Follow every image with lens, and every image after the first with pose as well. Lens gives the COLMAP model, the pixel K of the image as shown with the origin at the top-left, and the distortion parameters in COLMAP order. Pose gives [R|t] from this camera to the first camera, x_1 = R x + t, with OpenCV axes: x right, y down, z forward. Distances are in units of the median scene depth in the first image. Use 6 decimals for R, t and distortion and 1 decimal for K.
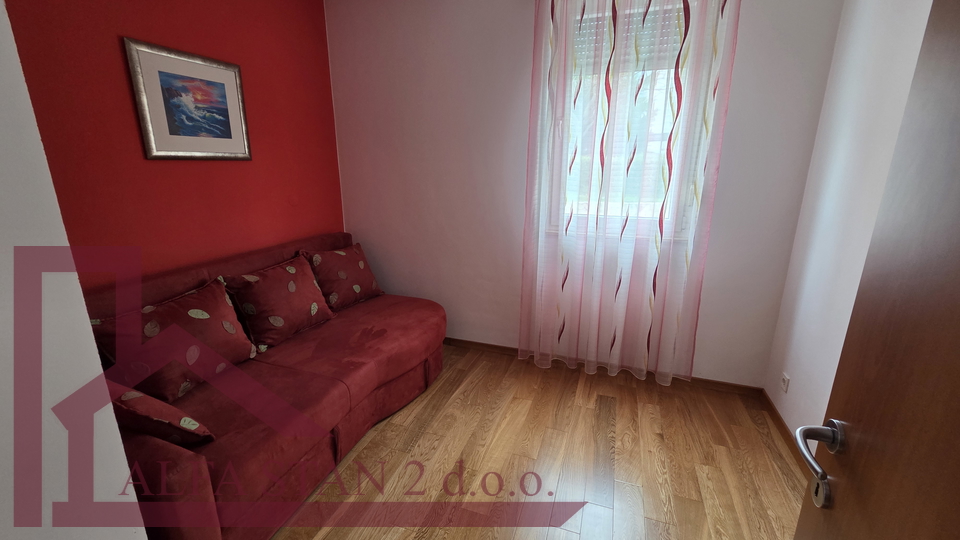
lens RADIAL K [[393.4, 0, 479.4], [0, 393.4, 269.5], [0, 0, 1]] dist [0.000288, 0.000573]
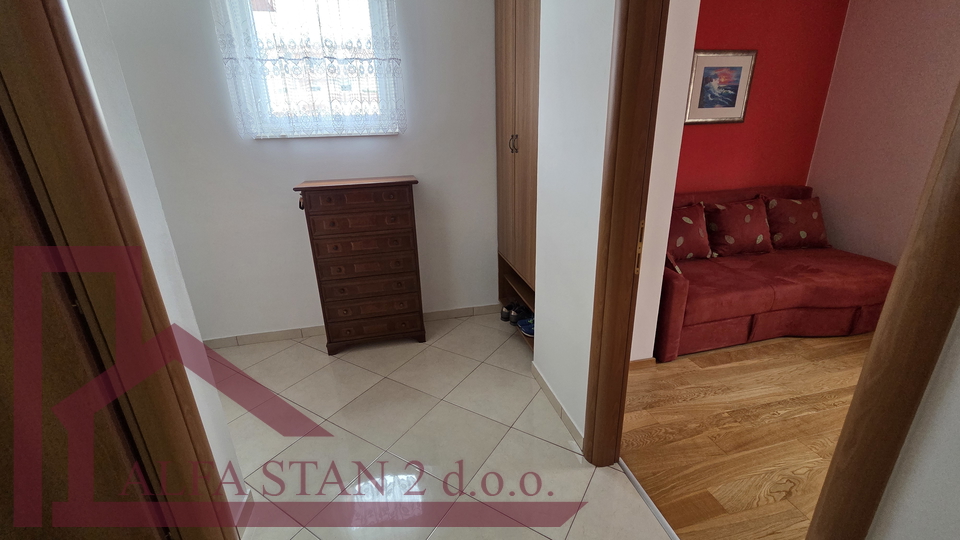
lens RADIAL K [[393.4, 0, 479.7], [0, 393.4, 270.0], [0, 0, 1]] dist [0.000288, 0.000573]
pose [[0.536565, 0.261869, -0.802198, 0.165627], [-0.184796, 0.964020, 0.191090, 0.131463], [0.823376, 0.045711, 0.565652, -0.533477]]
